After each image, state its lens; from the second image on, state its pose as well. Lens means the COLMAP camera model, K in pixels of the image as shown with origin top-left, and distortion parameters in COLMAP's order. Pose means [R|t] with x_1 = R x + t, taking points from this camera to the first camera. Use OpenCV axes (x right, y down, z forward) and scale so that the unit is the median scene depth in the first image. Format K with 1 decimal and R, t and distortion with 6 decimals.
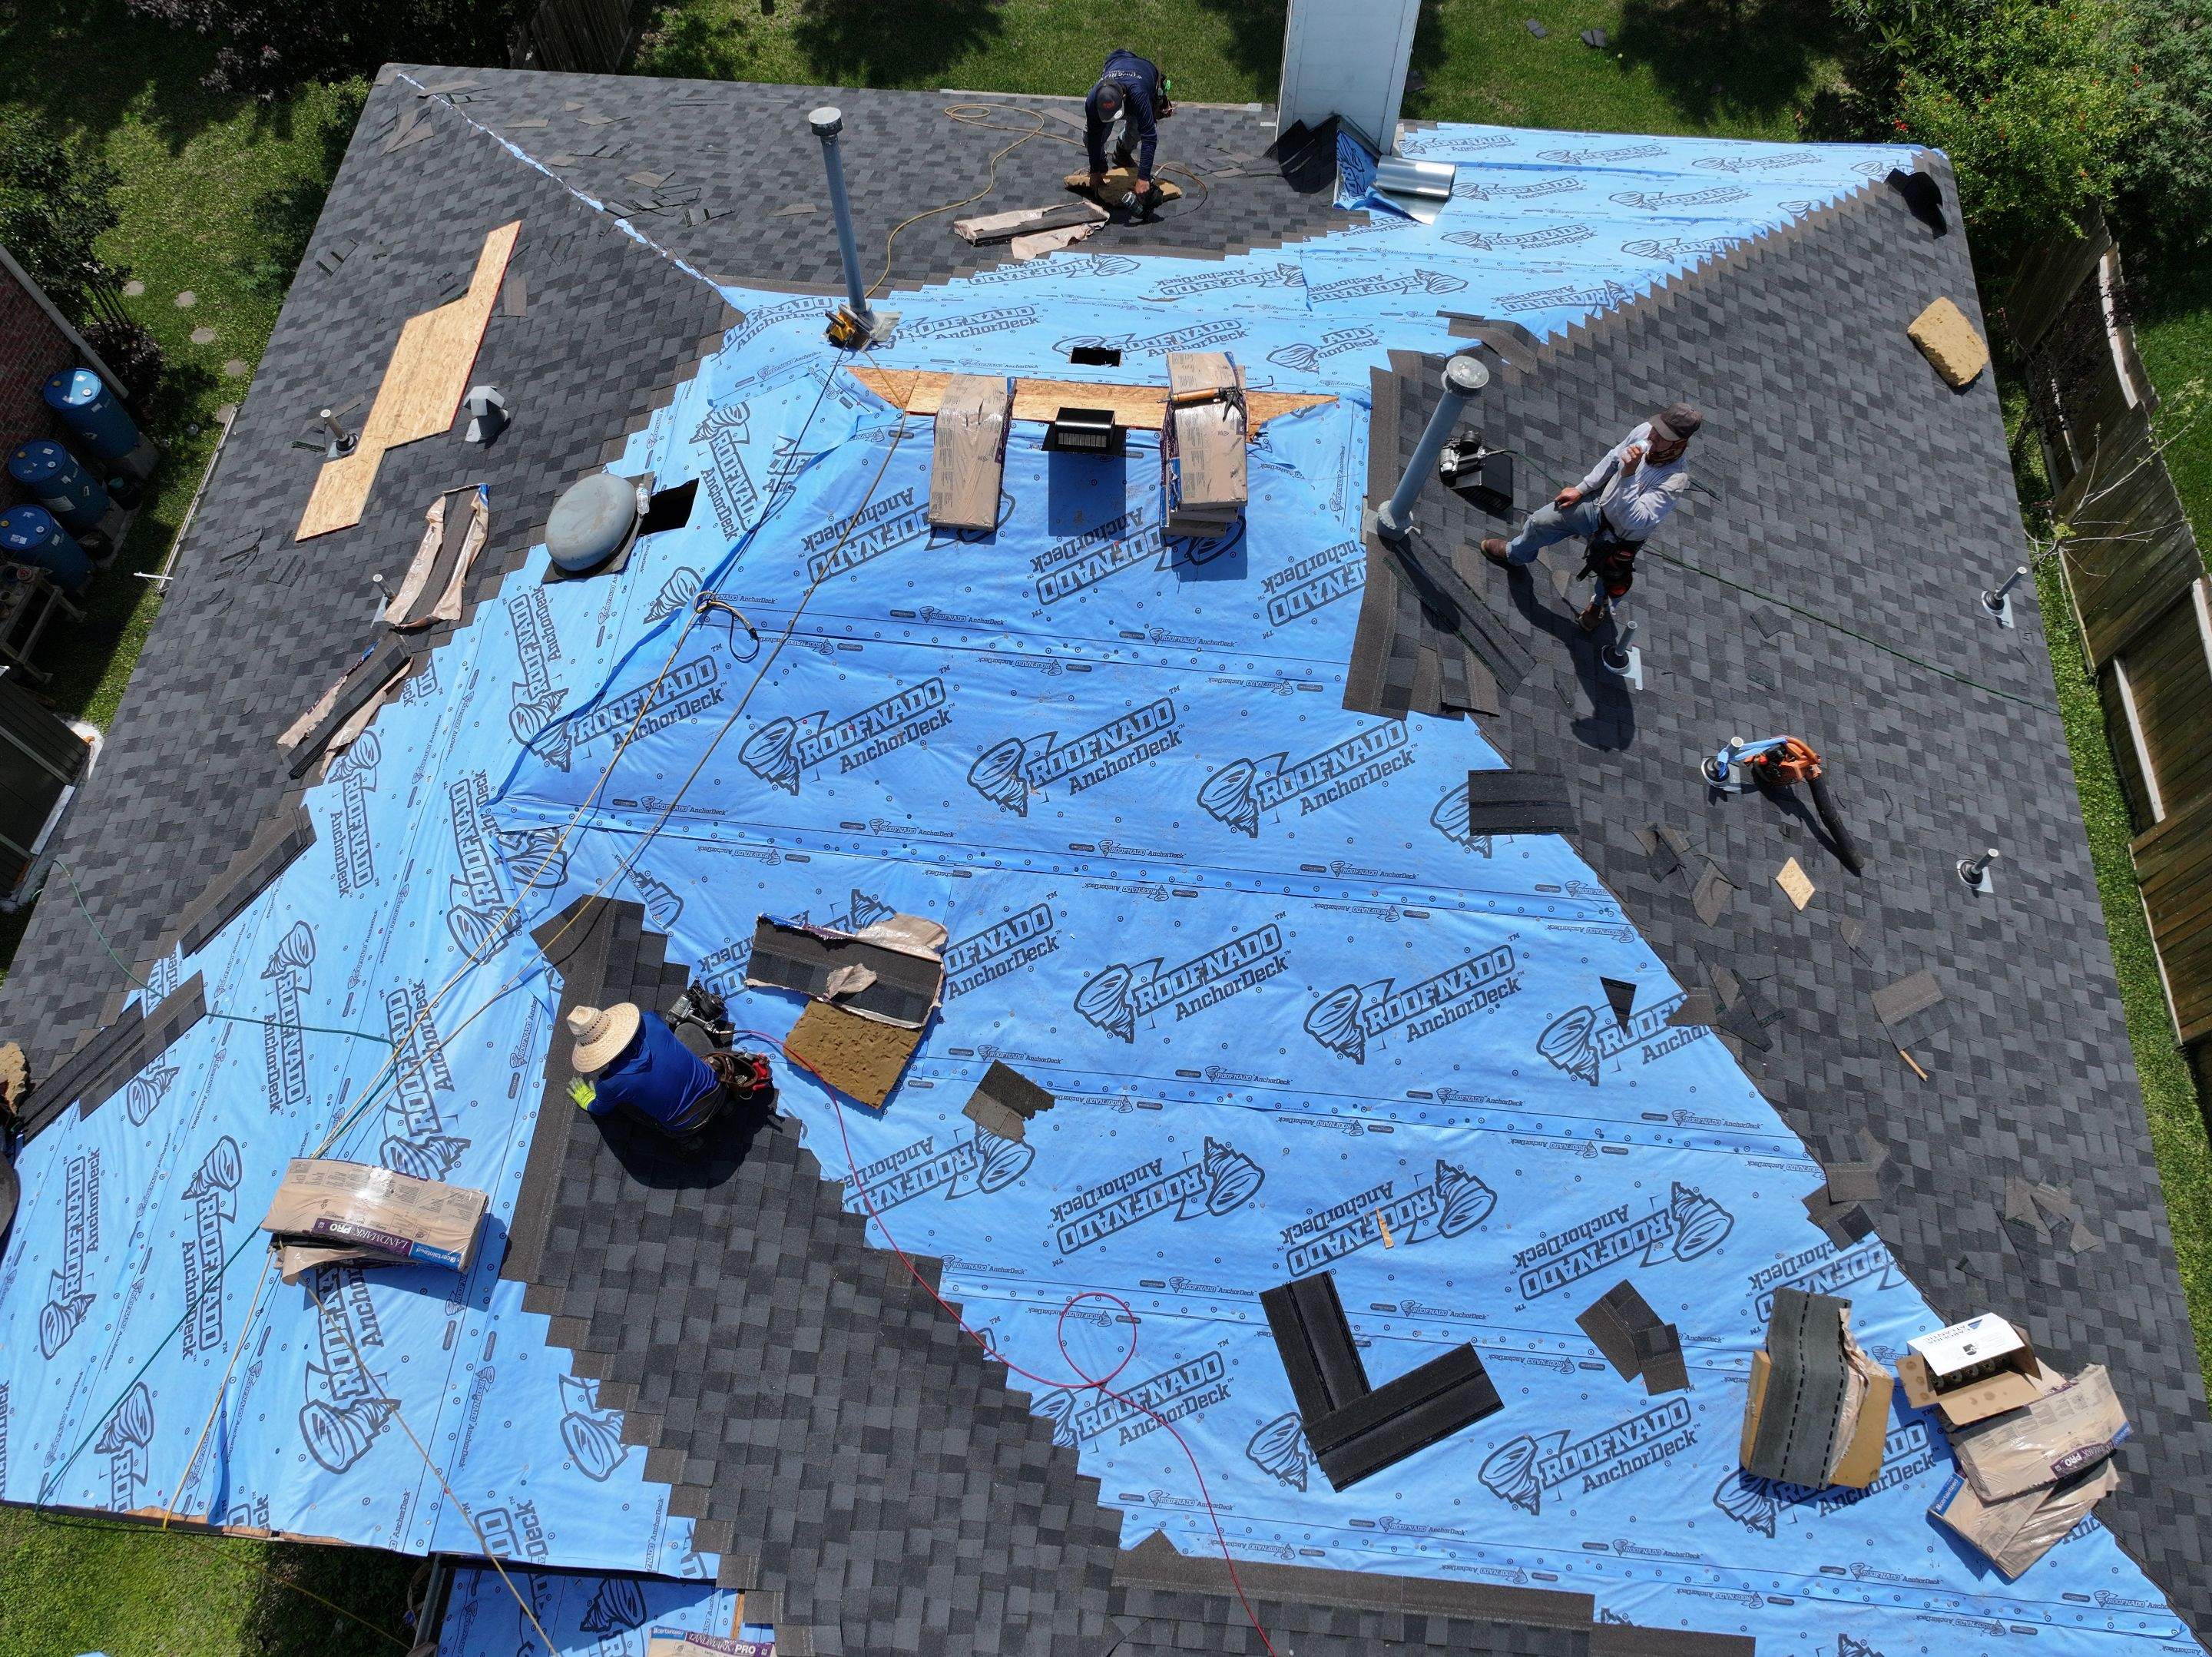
lens RADIAL K [[1553.4, 0, 1107.4], [0, 1553.4, 819.6], [0, 0, 1]] dist [0.000528, 0.014562]
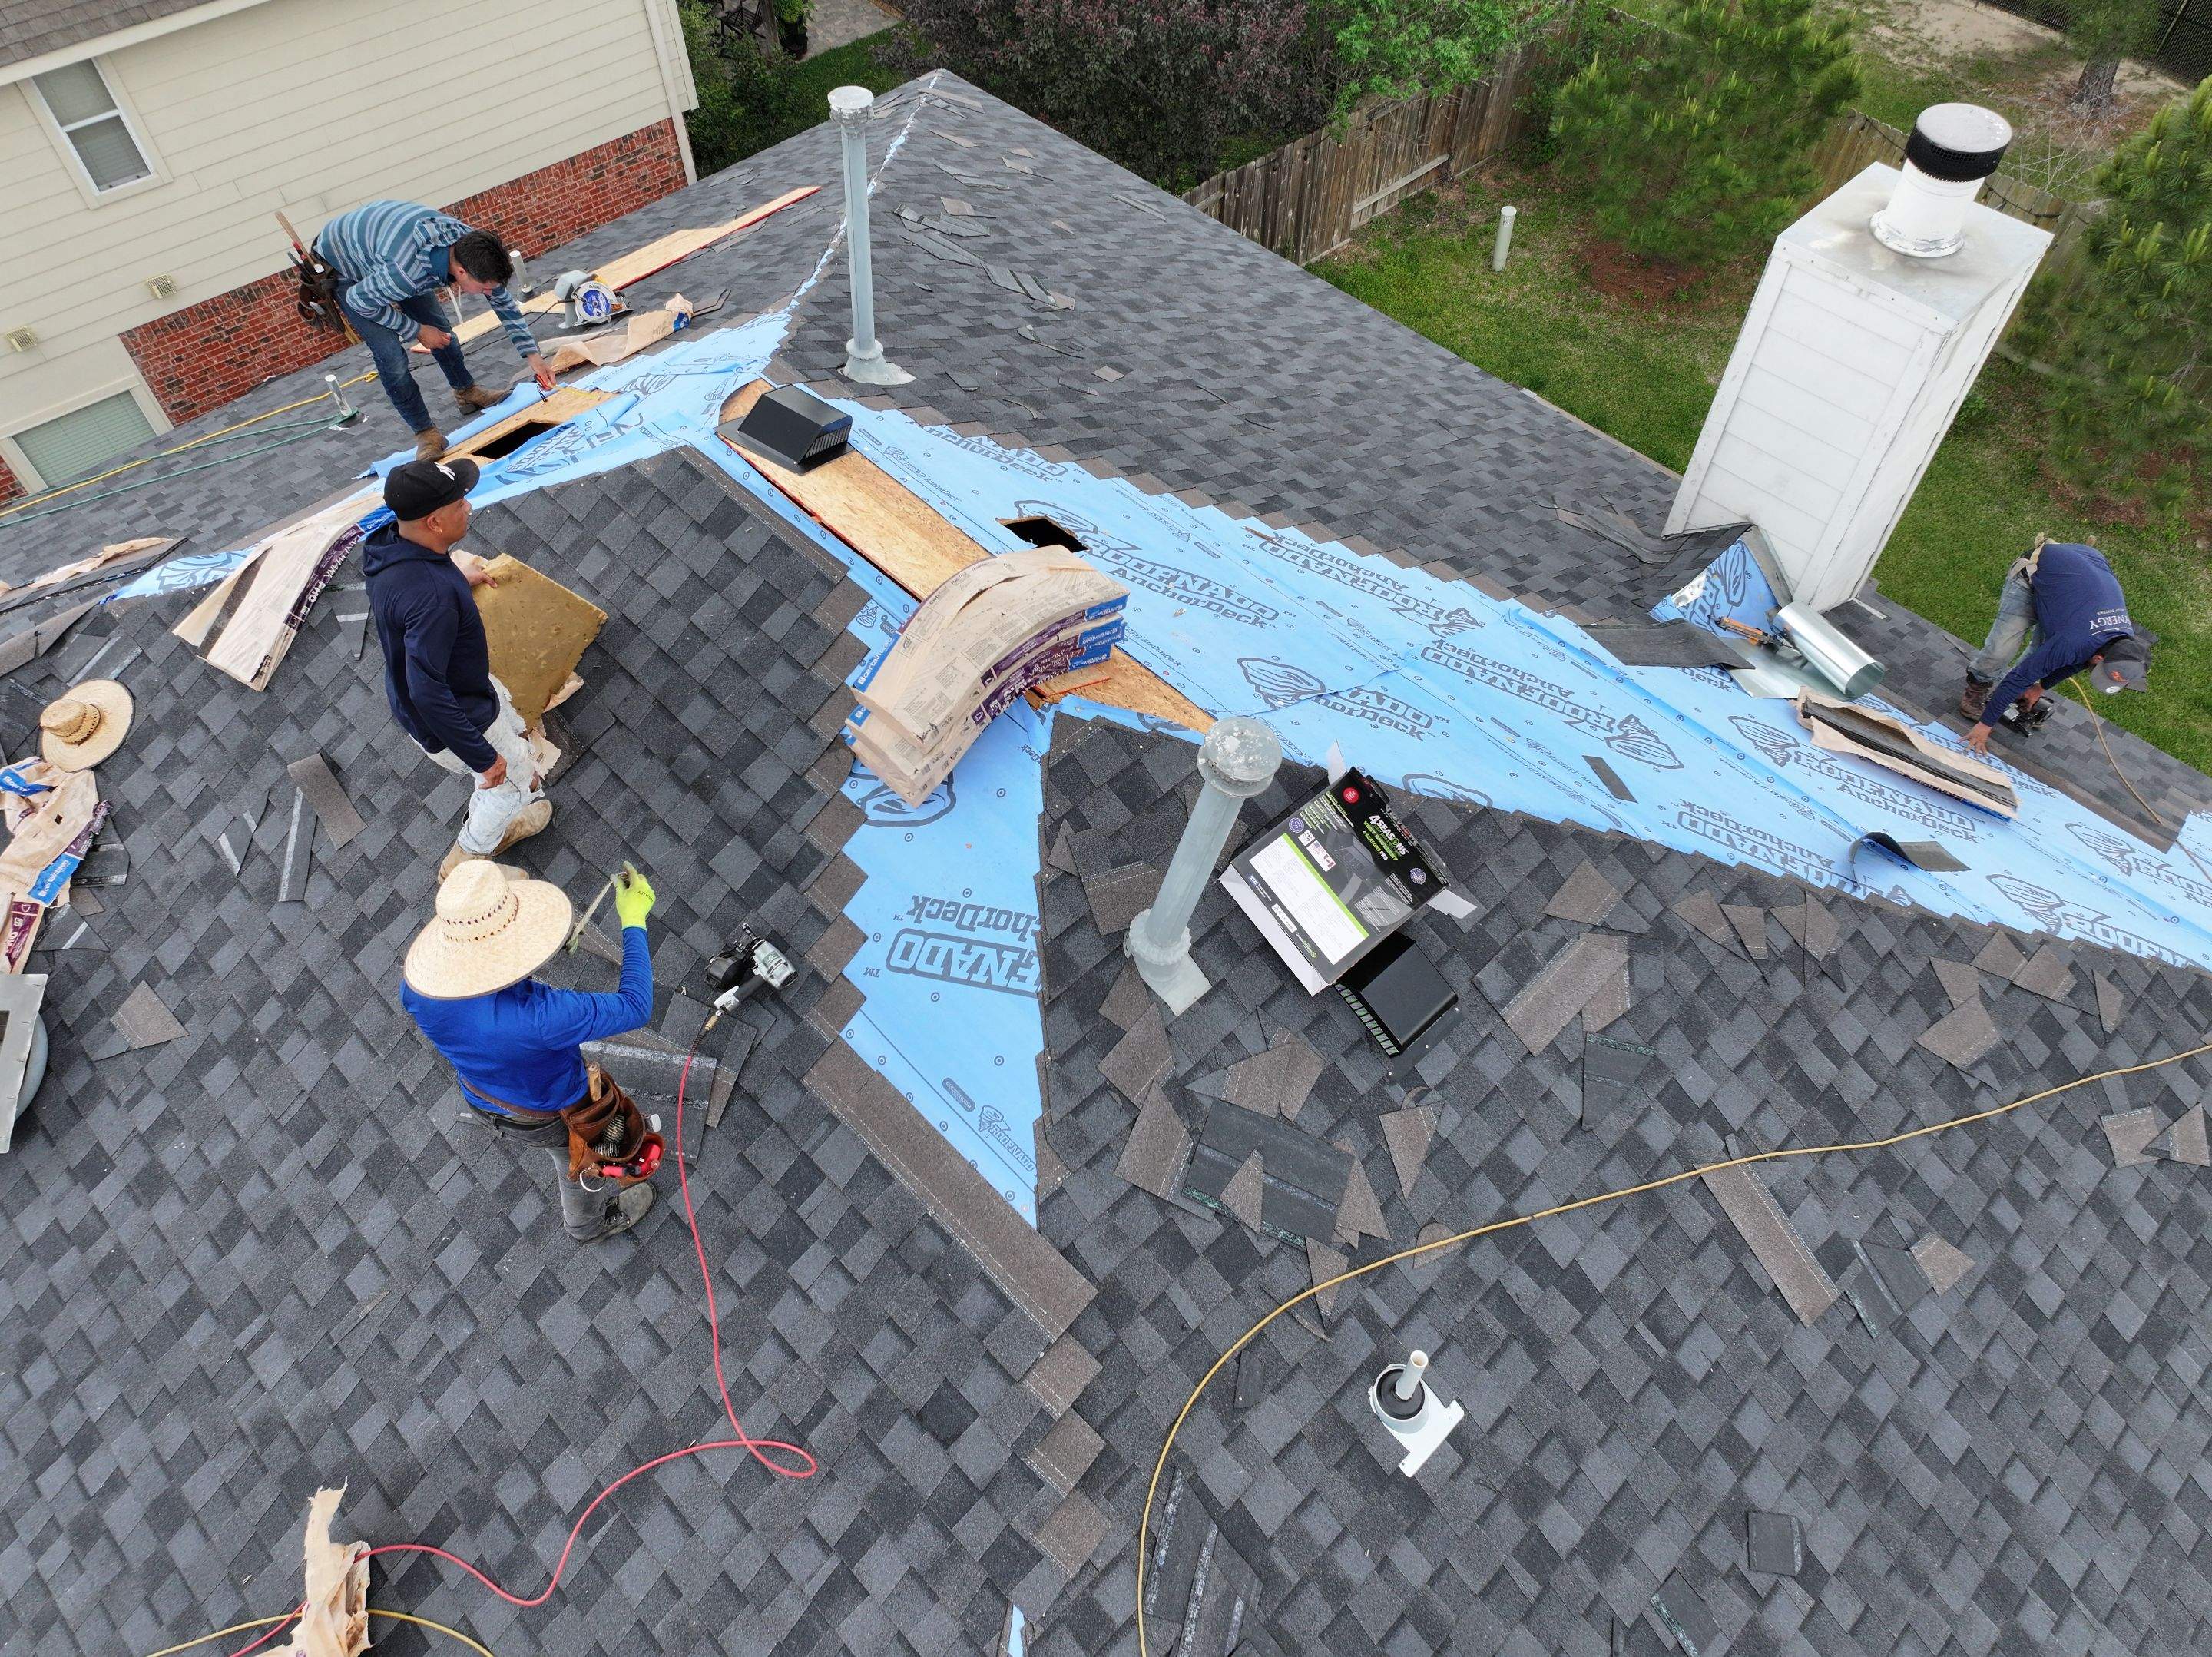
lens RADIAL K [[1553.4, 0, 1108.5], [0, 1553.4, 820.5], [0, 0, 1]] dist [0.000528, 0.014562]
pose [[0.757459, 0.528198, -0.383749, 0.369242], [-0.591532, 0.803972, -0.060991, -0.180874], [0.276308, 0.273198, 0.921421, 0.430226]]
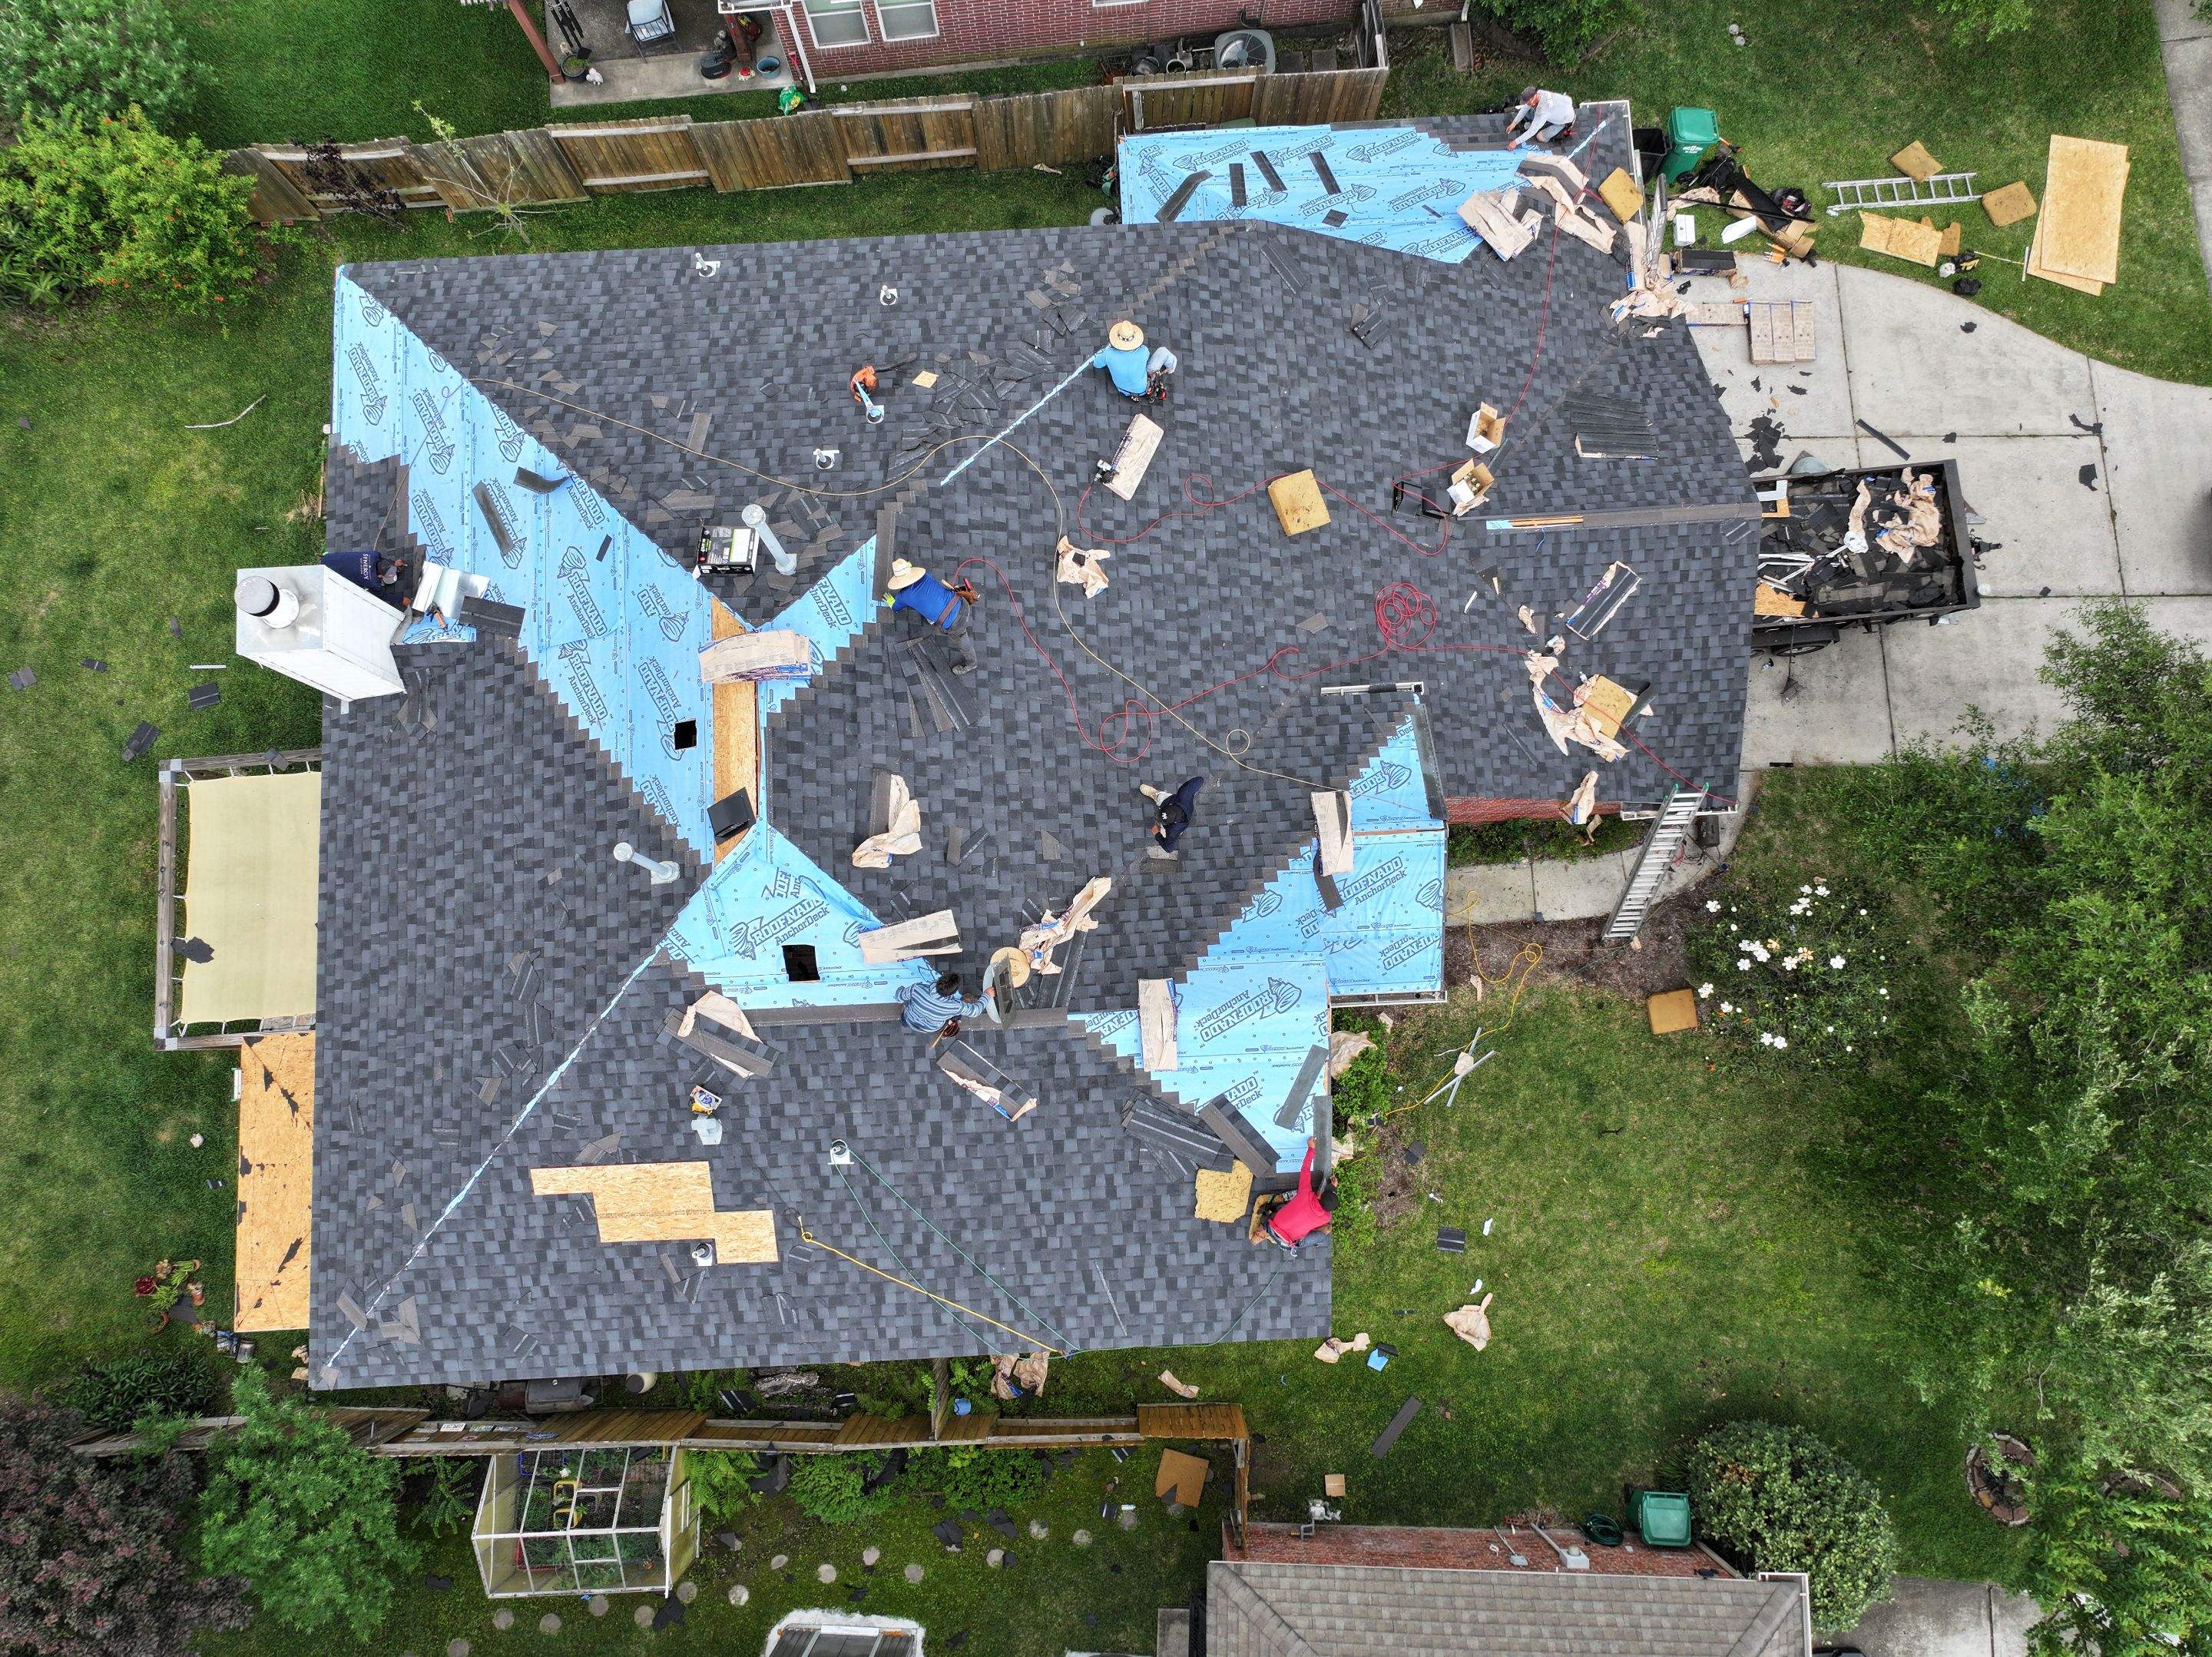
lens RADIAL K [[1553.4, 0, 1115.7], [0, 1553.4, 823.5], [0, 0, 1]] dist [0.000528, 0.014562]
pose [[-0.137020, -0.979994, 0.144348, -0.456724], [0.895431, -0.060224, 0.441108, -0.686791], [-0.423590, 0.189694, 0.885769, -0.804533]]
